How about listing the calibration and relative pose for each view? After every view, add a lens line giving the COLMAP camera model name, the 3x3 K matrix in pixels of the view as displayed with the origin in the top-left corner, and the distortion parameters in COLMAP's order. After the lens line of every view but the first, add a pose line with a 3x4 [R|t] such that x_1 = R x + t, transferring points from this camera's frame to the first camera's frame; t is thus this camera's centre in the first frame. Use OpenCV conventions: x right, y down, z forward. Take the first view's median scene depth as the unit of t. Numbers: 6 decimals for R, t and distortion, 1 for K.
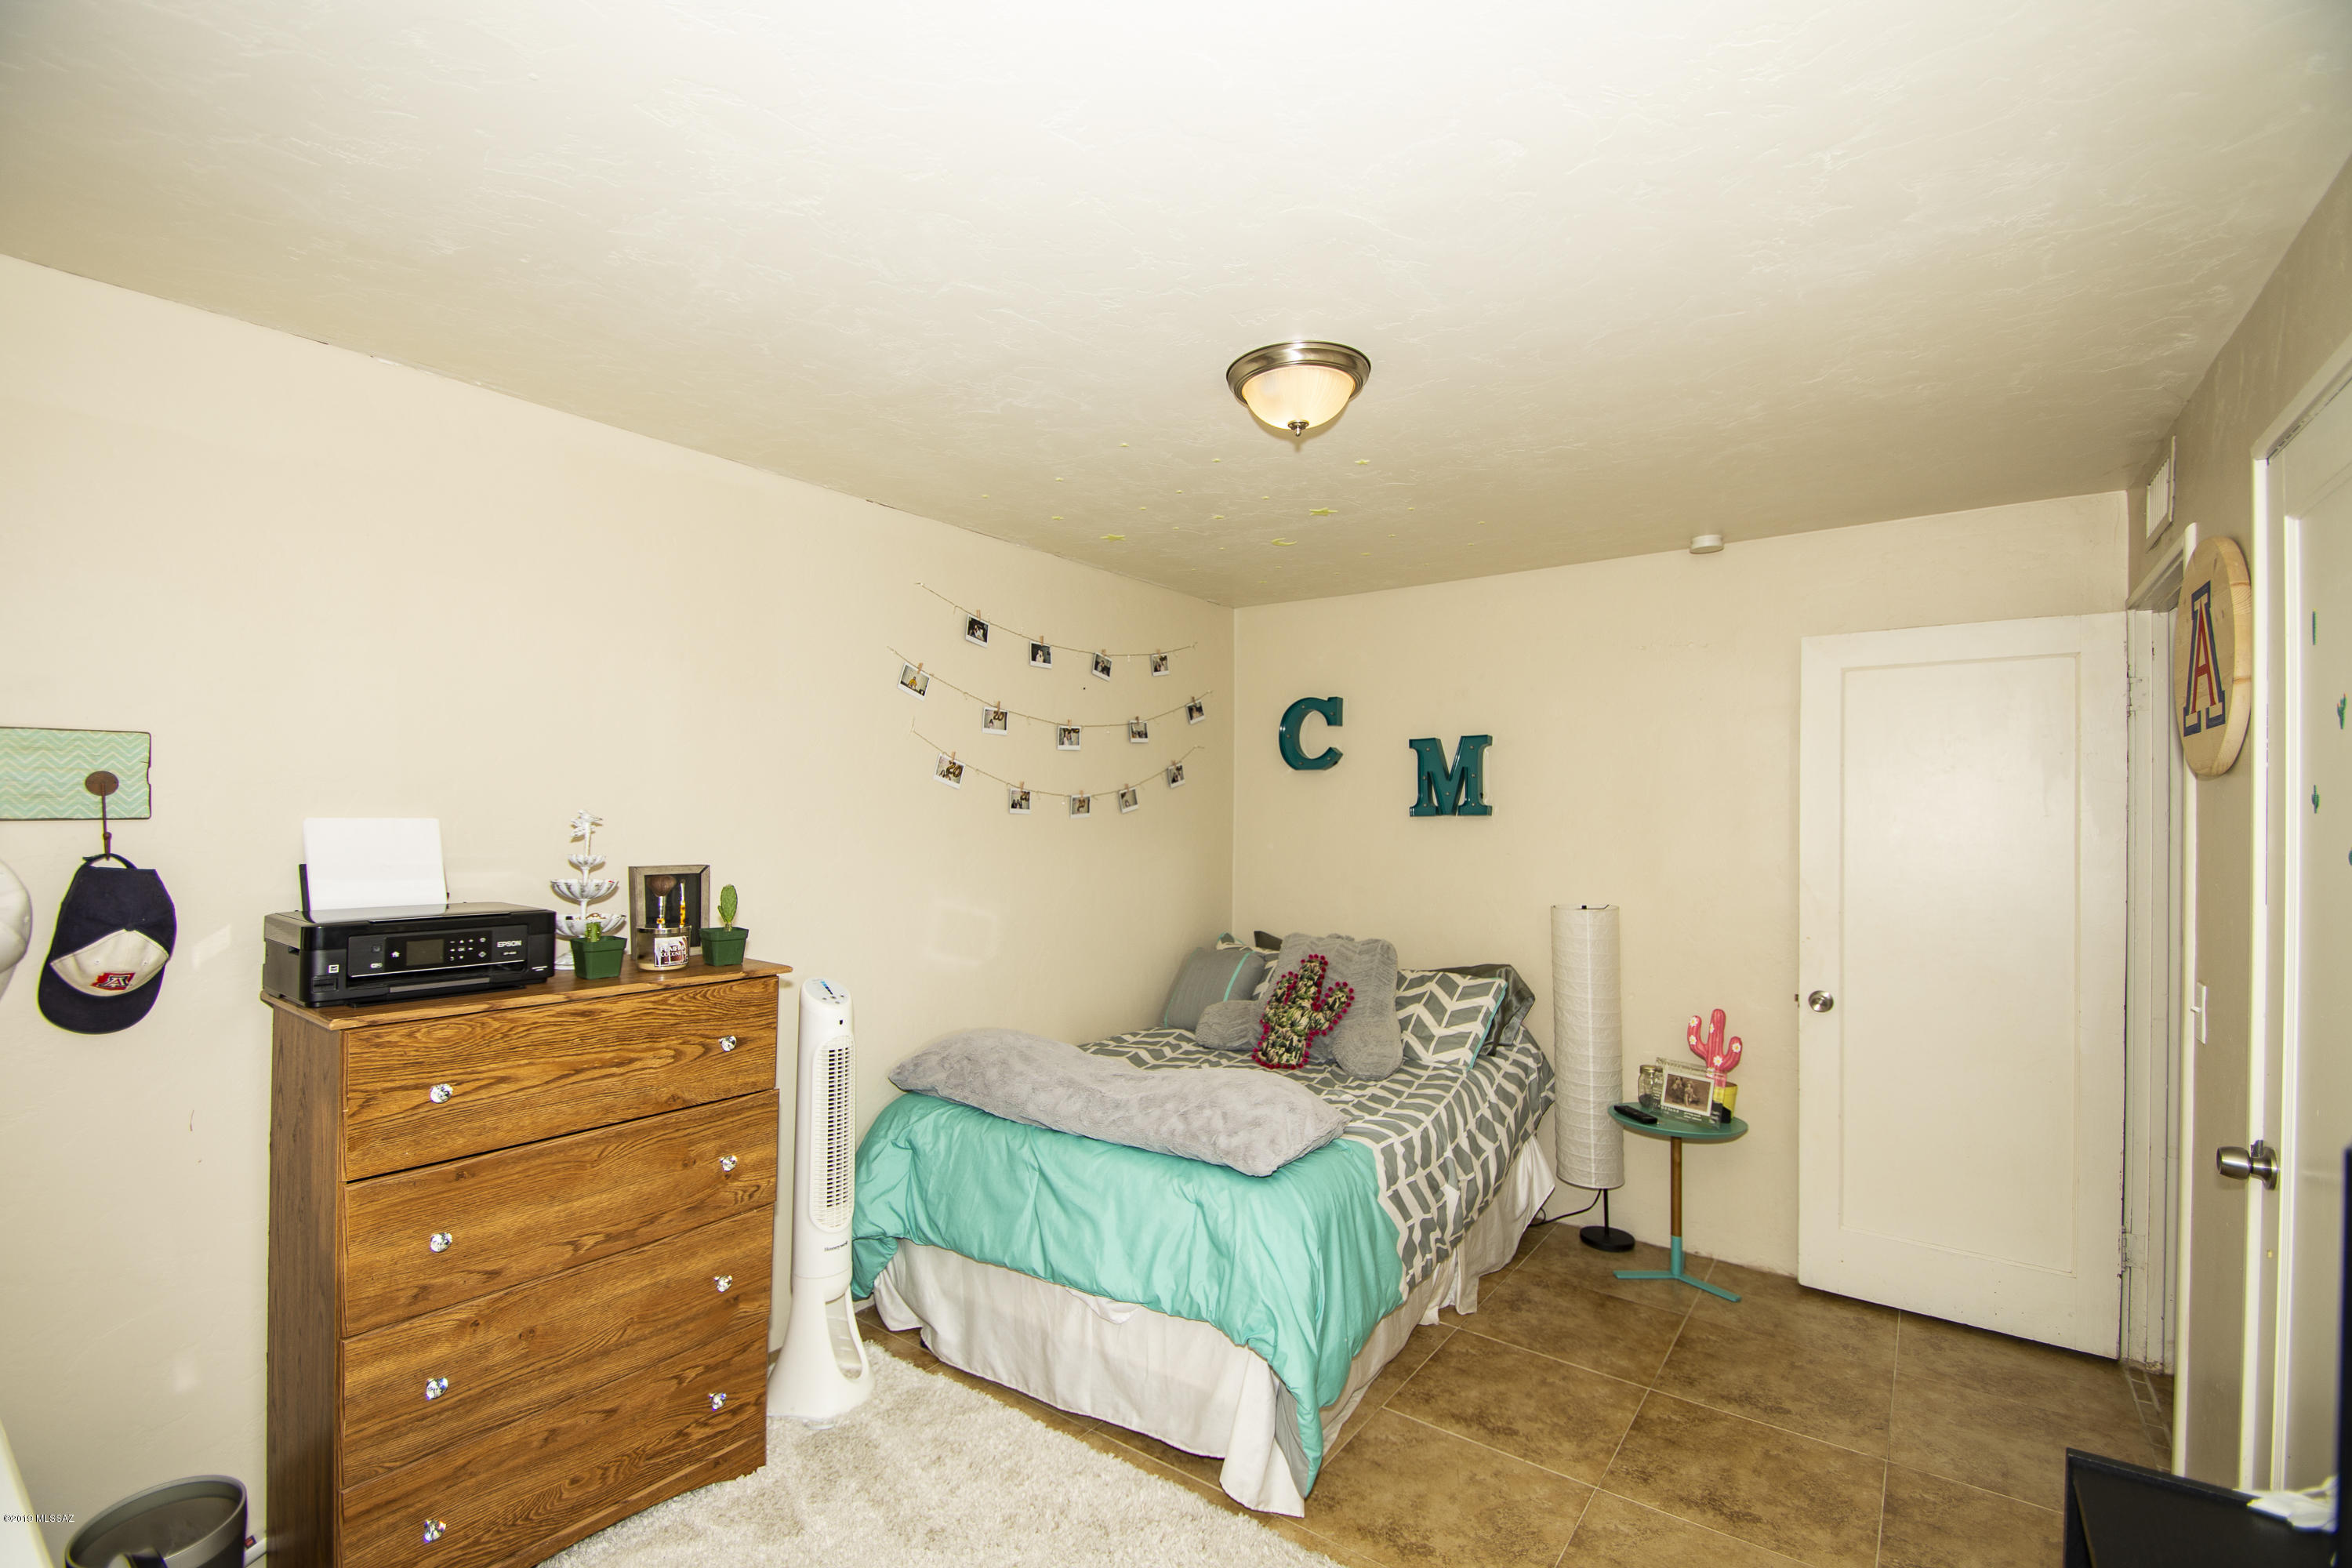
lens RADIAL K [[1067.4, 0, 1173.7], [0, 1067.4, 792.9], [0, 0, 1]] dist [0.001935, -0.005084]
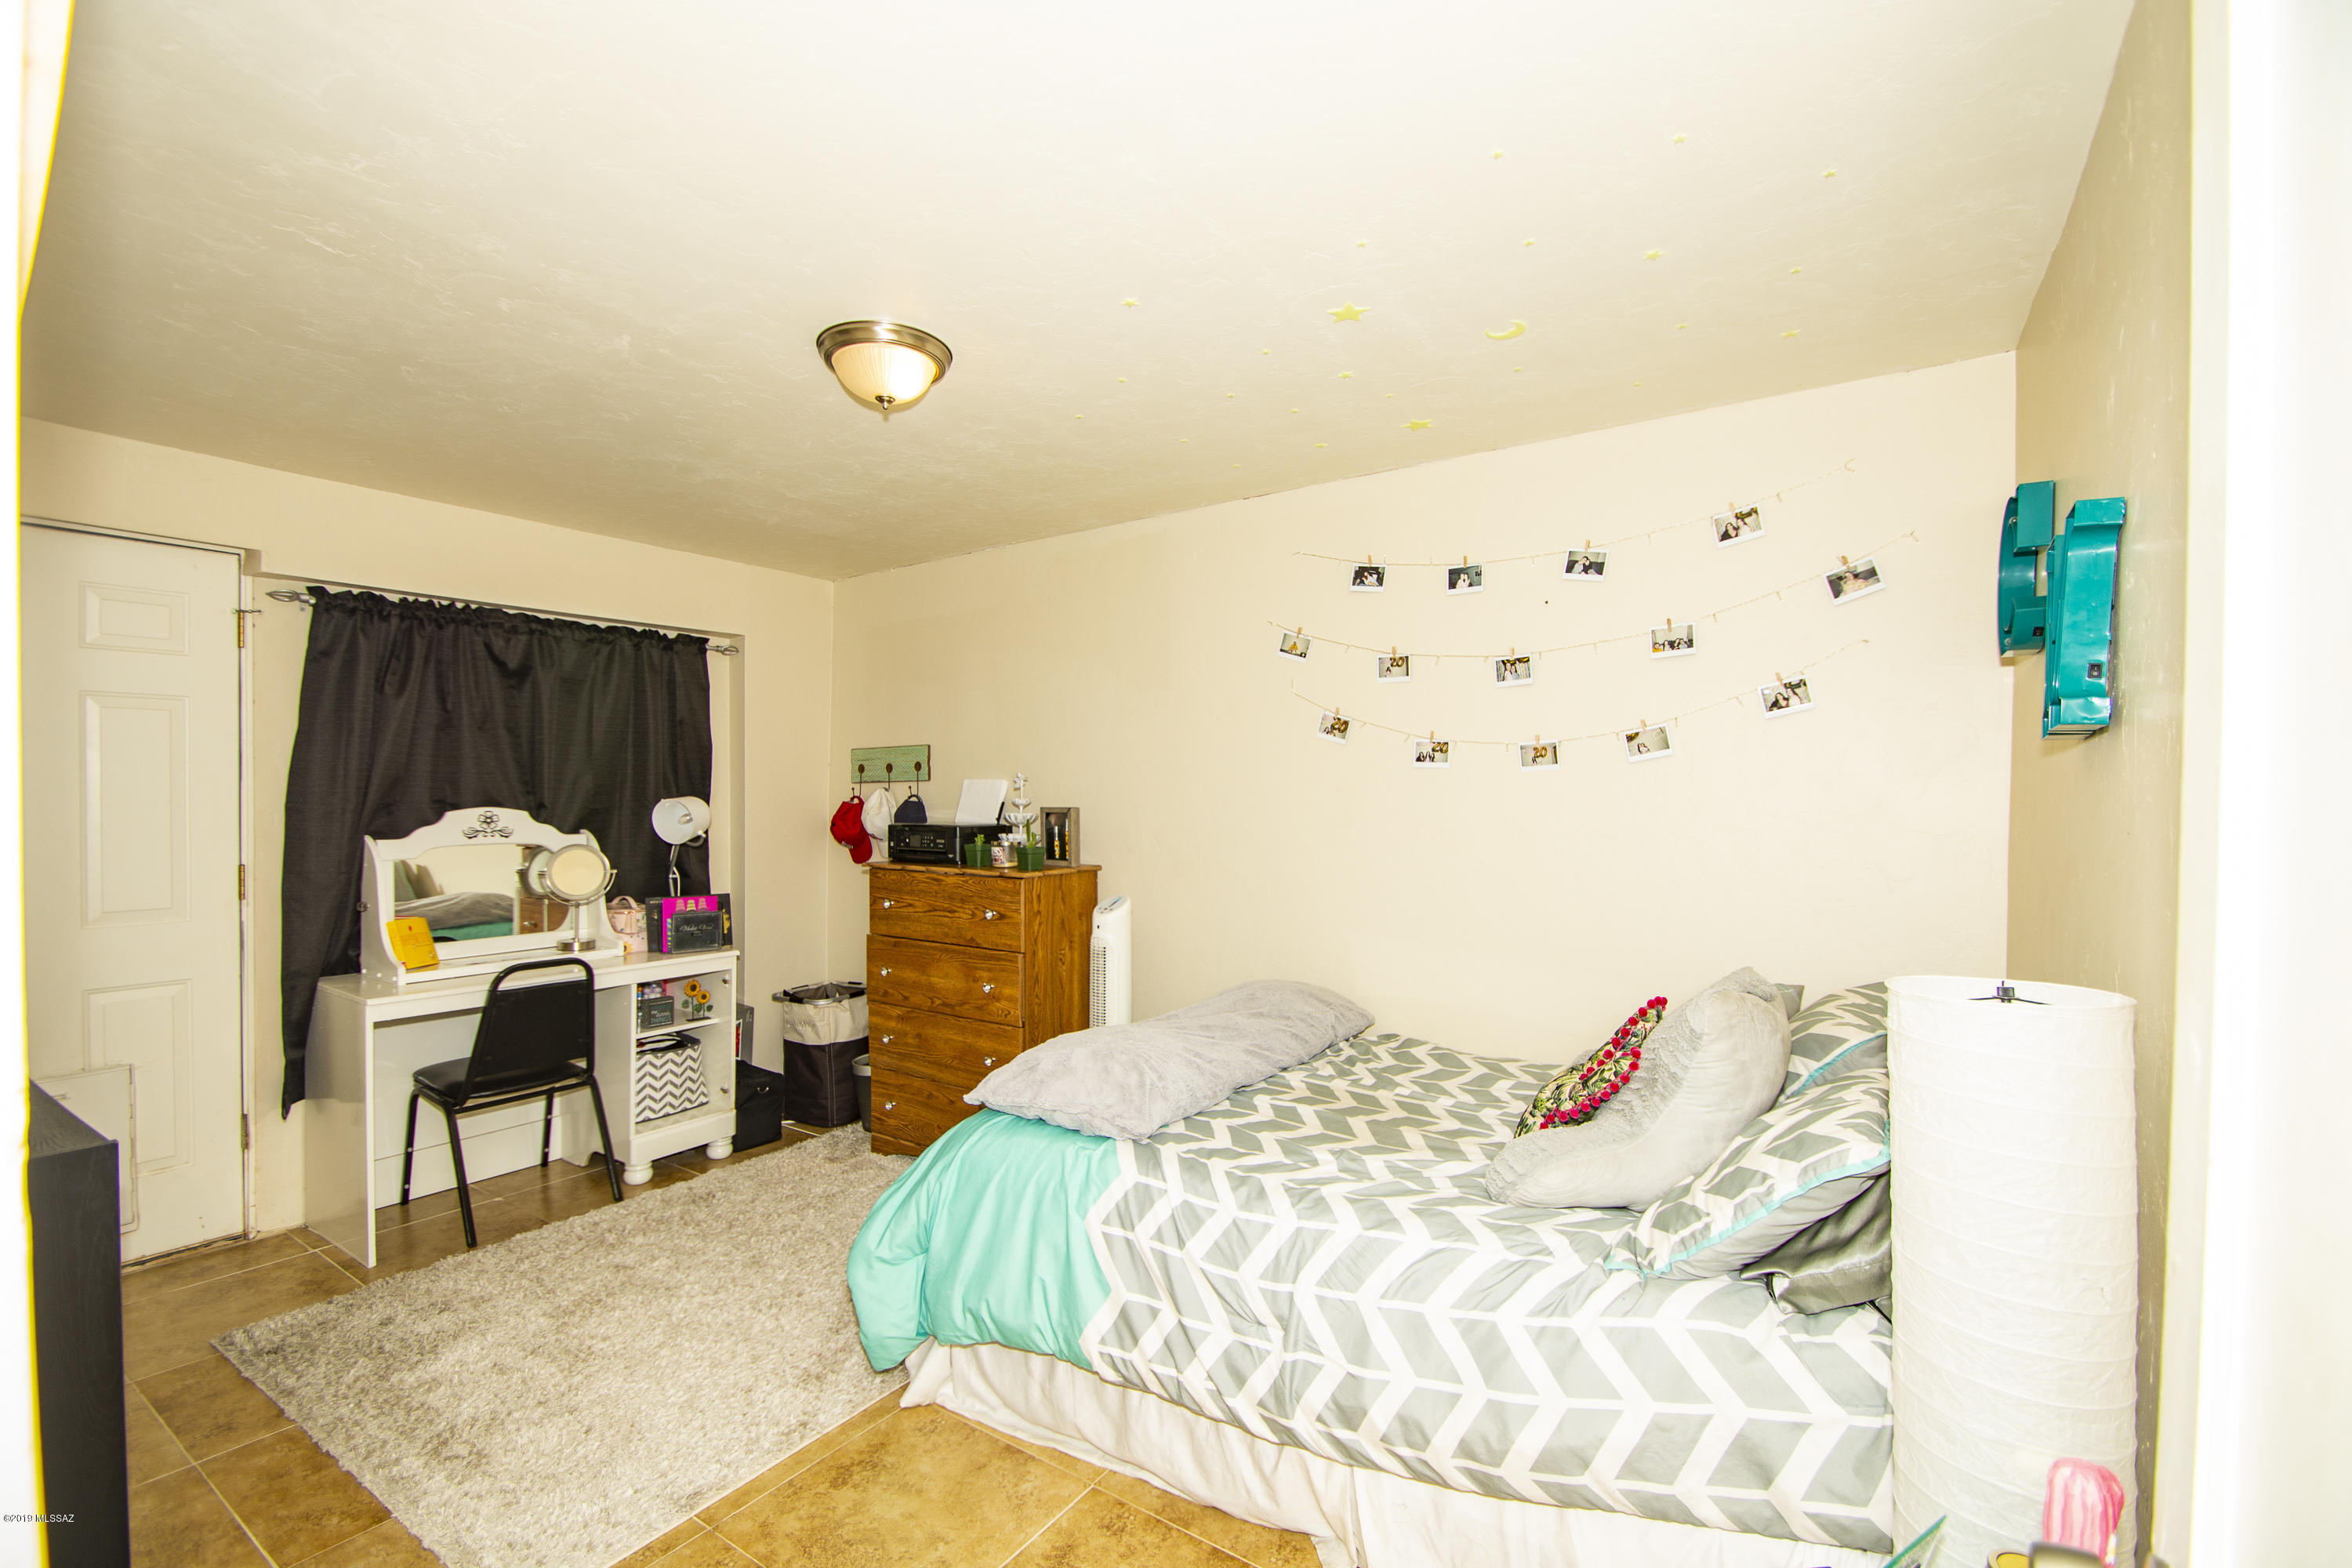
lens RADIAL K [[1067.4, 0, 1170.0], [0, 1067.4, 797.1], [0, 0, 1]] dist [0.001935, -0.005084]
pose [[0.003425, -0.008695, -0.999956, 0.813572], [0.019137, 0.999780, -0.008628, 0.052091], [0.999811, -0.019106, 0.003591, 0.861687]]
